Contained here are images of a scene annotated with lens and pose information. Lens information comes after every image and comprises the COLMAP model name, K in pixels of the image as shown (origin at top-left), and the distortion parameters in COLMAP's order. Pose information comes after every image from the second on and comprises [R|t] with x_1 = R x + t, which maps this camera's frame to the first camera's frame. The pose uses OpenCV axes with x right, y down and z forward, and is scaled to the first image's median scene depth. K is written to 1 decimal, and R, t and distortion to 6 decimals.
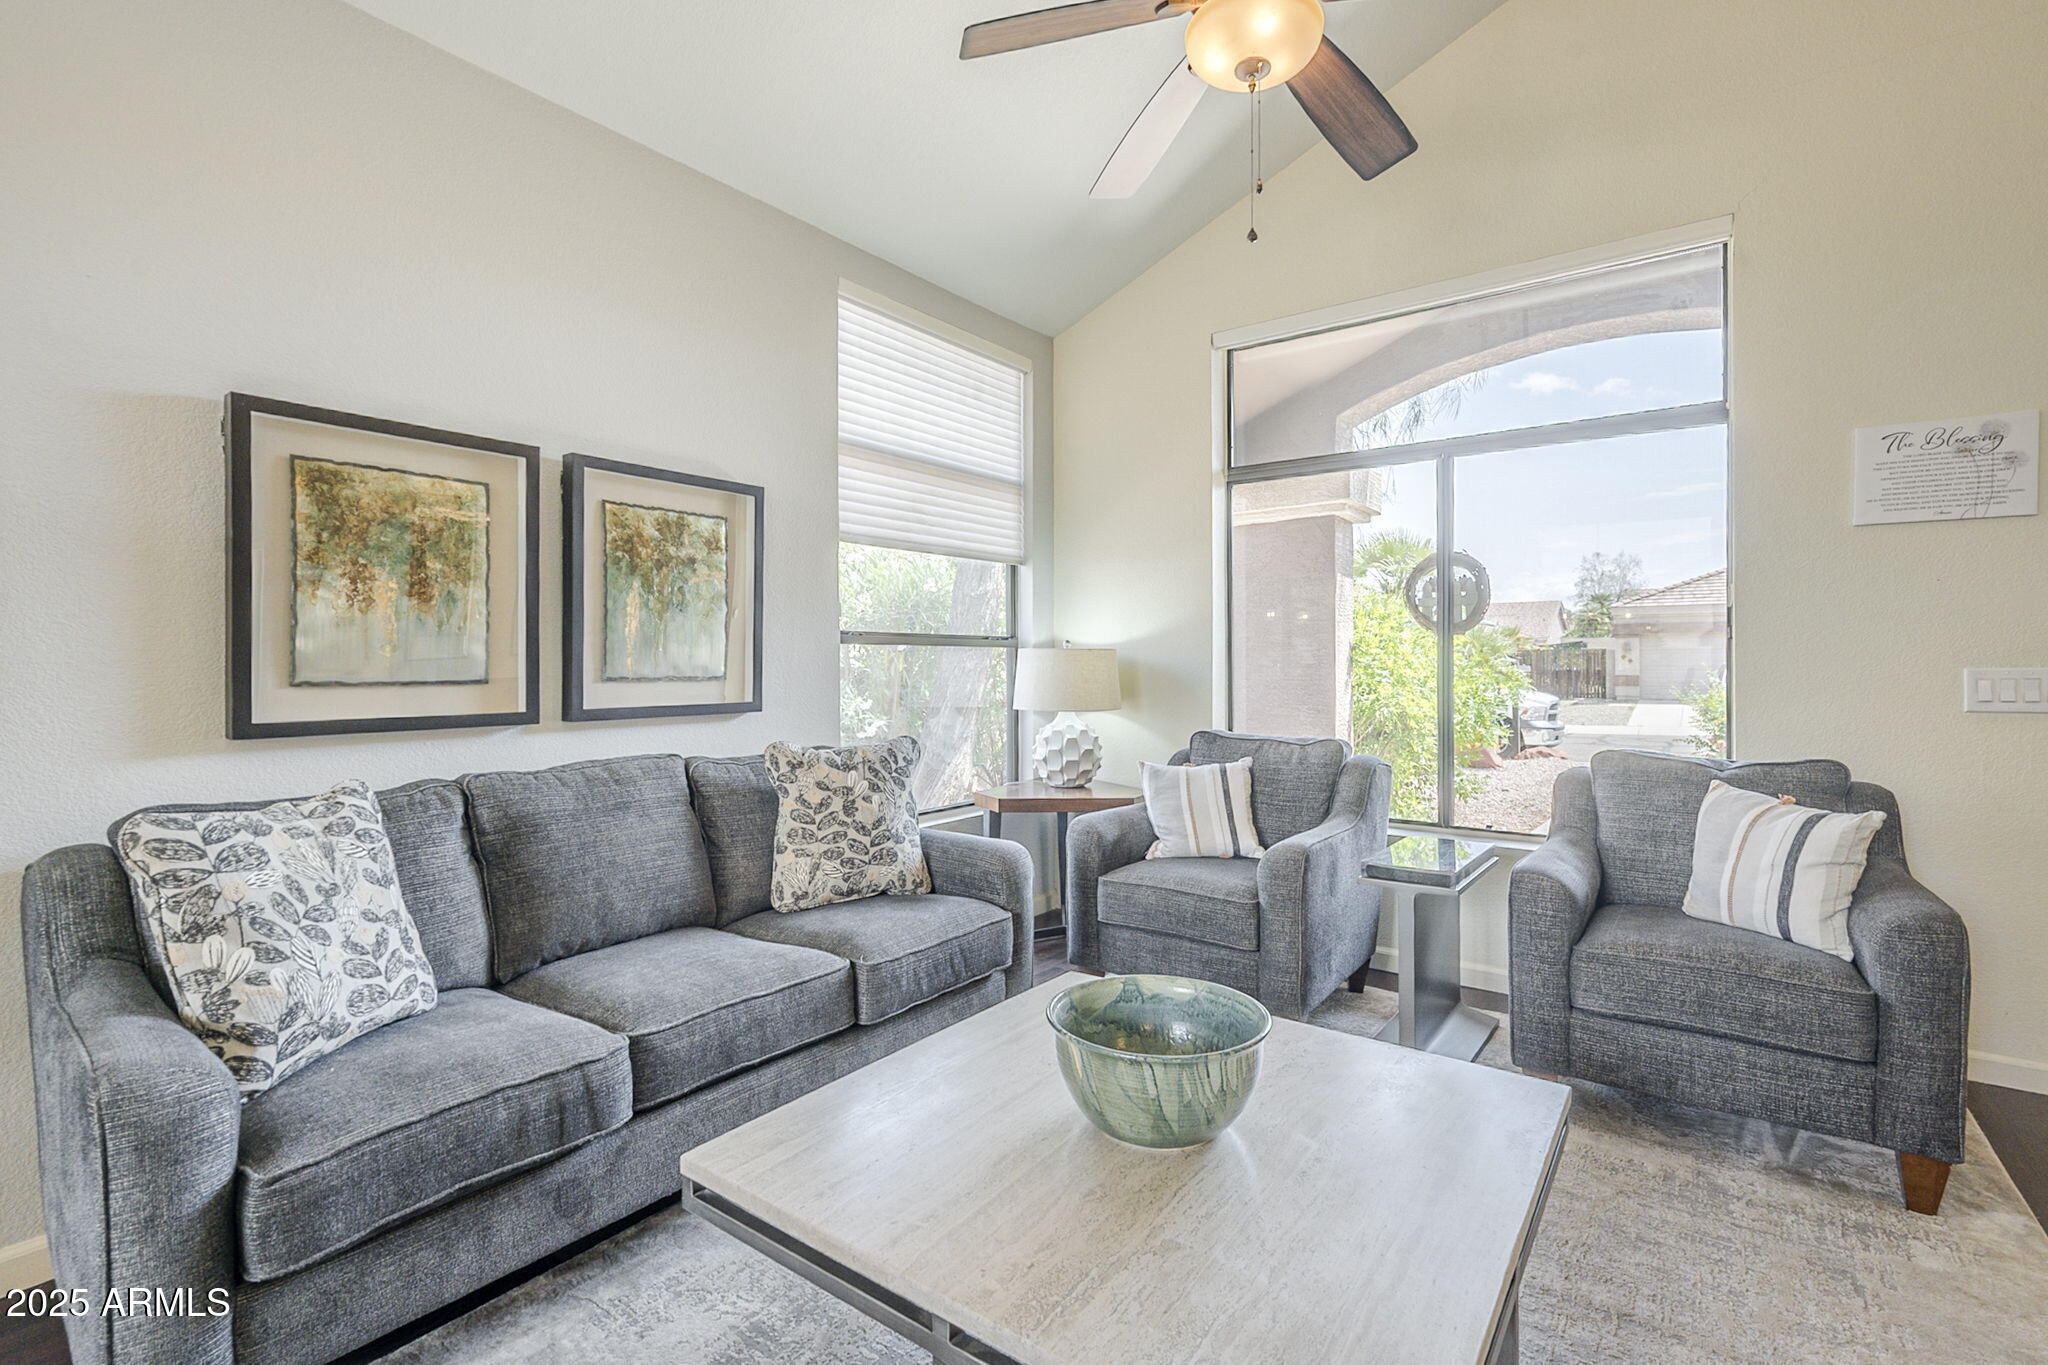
lens RADIAL K [[922.6, 0, 1024.8], [0, 922.6, 679.4], [0, 0, 1]] dist [0.001503, 0.000000]
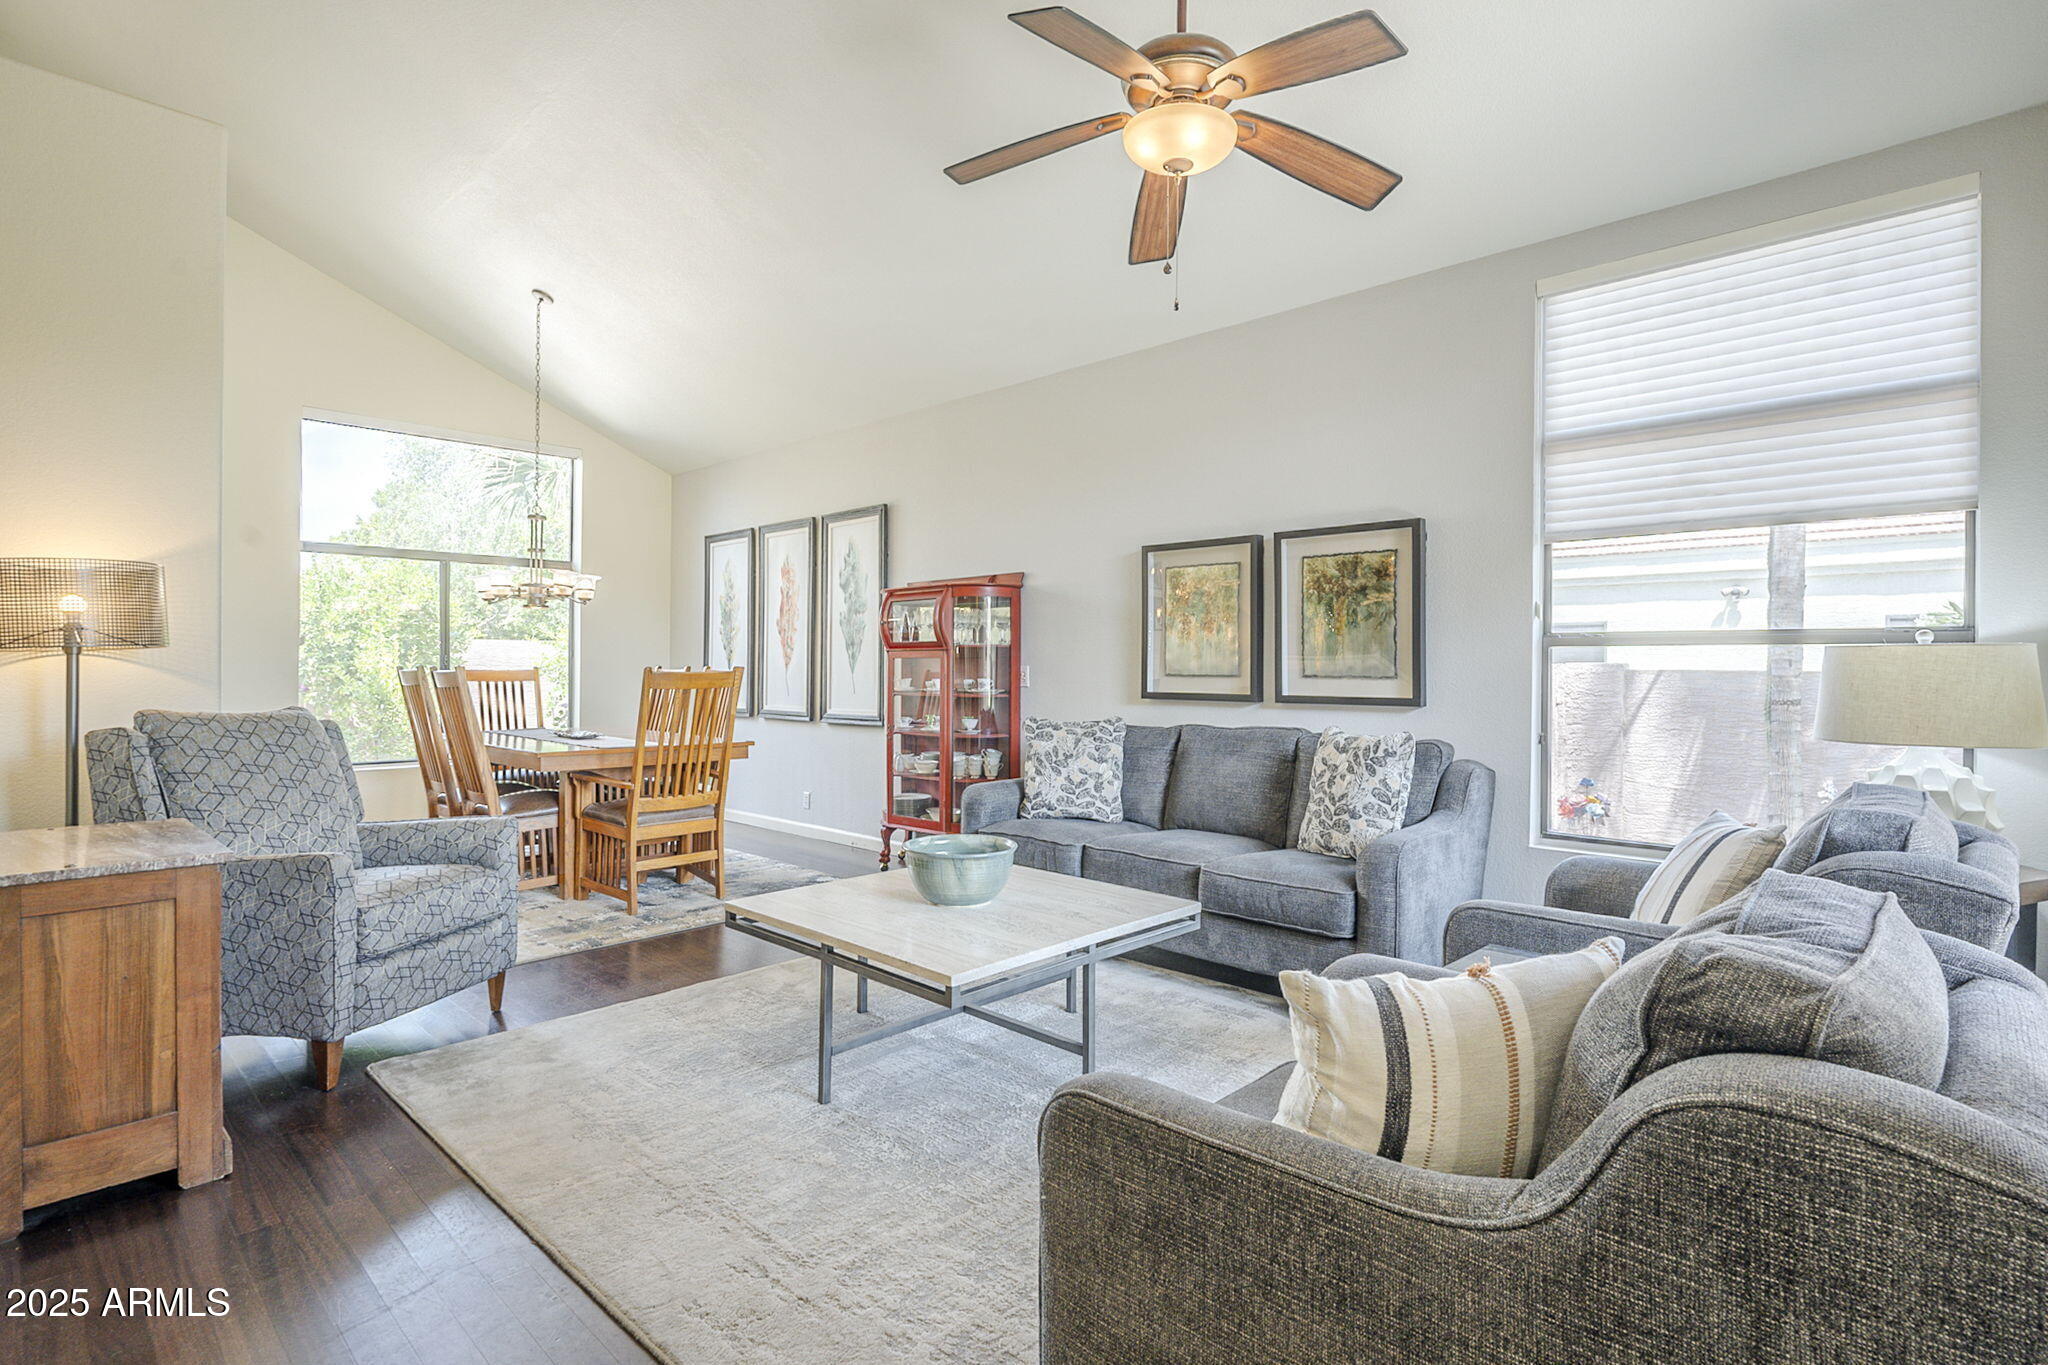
lens RADIAL K [[996.9, 0, 1024.1], [0, 996.9, 669.1], [0, 0, 1]] dist [0.000165, 0.000035]
pose [[-0.116790, 0.003791, -0.993149, 1.181867], [-0.021480, 0.999749, 0.006342, -0.012098], [0.992924, 0.022074, -0.116680, 0.730844]]
